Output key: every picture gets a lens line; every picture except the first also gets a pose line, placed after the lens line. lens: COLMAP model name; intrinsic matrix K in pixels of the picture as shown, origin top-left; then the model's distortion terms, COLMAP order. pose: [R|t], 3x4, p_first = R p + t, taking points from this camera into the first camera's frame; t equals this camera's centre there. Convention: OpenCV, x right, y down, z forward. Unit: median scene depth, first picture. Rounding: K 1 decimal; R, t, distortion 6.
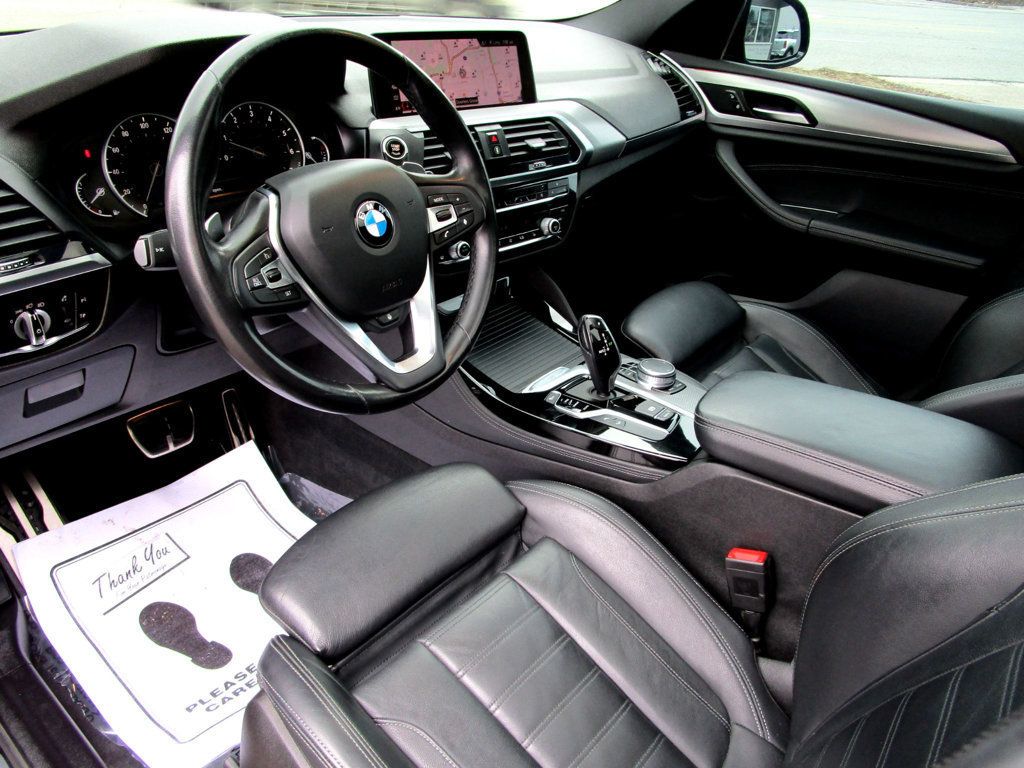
lens RADIAL K [[723.5, 0, 501.8], [0, 723.5, 348.5], [0, 0, 1]] dist [-0.001965, -0.017640]
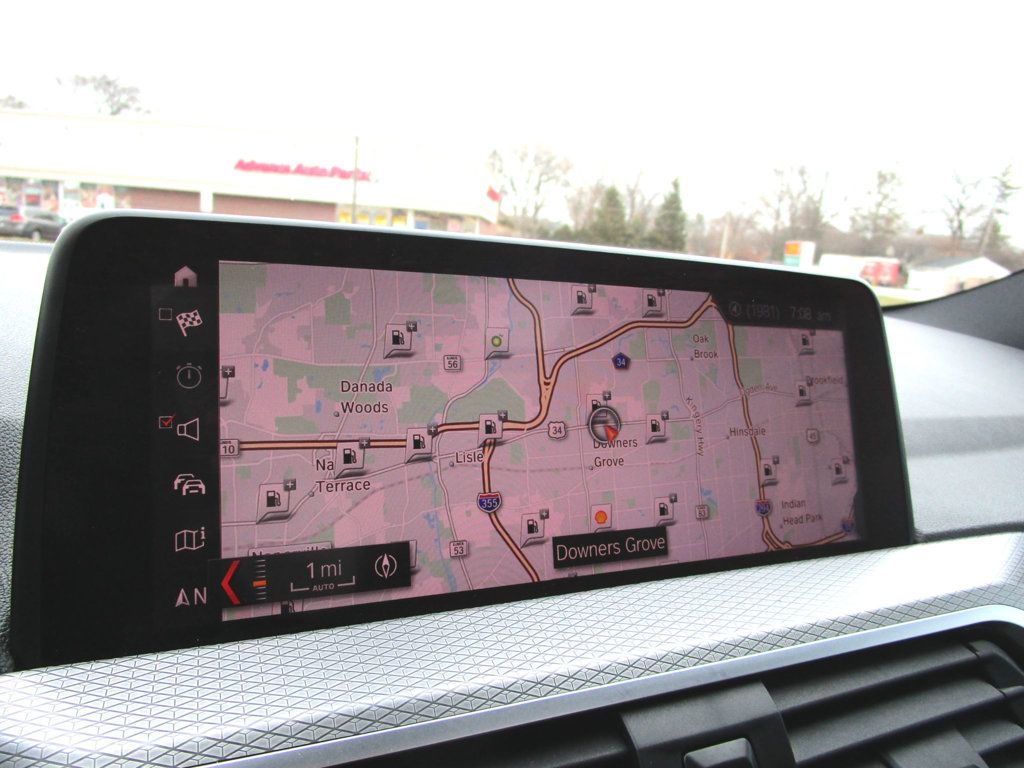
lens RADIAL K [[723.5, 0, 518.1], [0, 723.5, 387.2], [0, 0, 1]] dist [-0.001965, -0.017640]
pose [[0.955105, 0.056859, -0.290761, -0.014932], [-0.155202, 0.931996, -0.327560, -0.311247], [0.252363, 0.357981, 0.898979, 0.781082]]
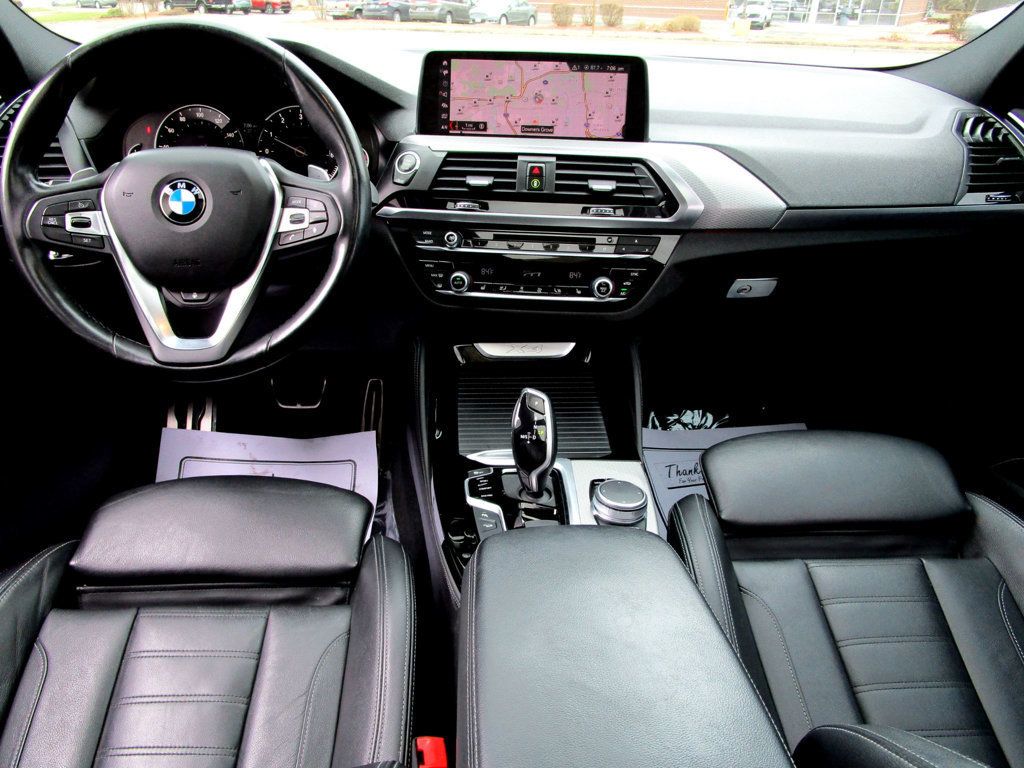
lens RADIAL K [[710.4, 0, 530.5], [0, 710.4, 346.8], [0, 0, 1]] dist [-0.004001, -0.007148]
pose [[0.712608, 0.253868, -0.654019, 0.586317], [-0.320318, 0.947127, 0.018629, -0.101845], [0.624169, 0.196219, 0.756249, 0.385489]]
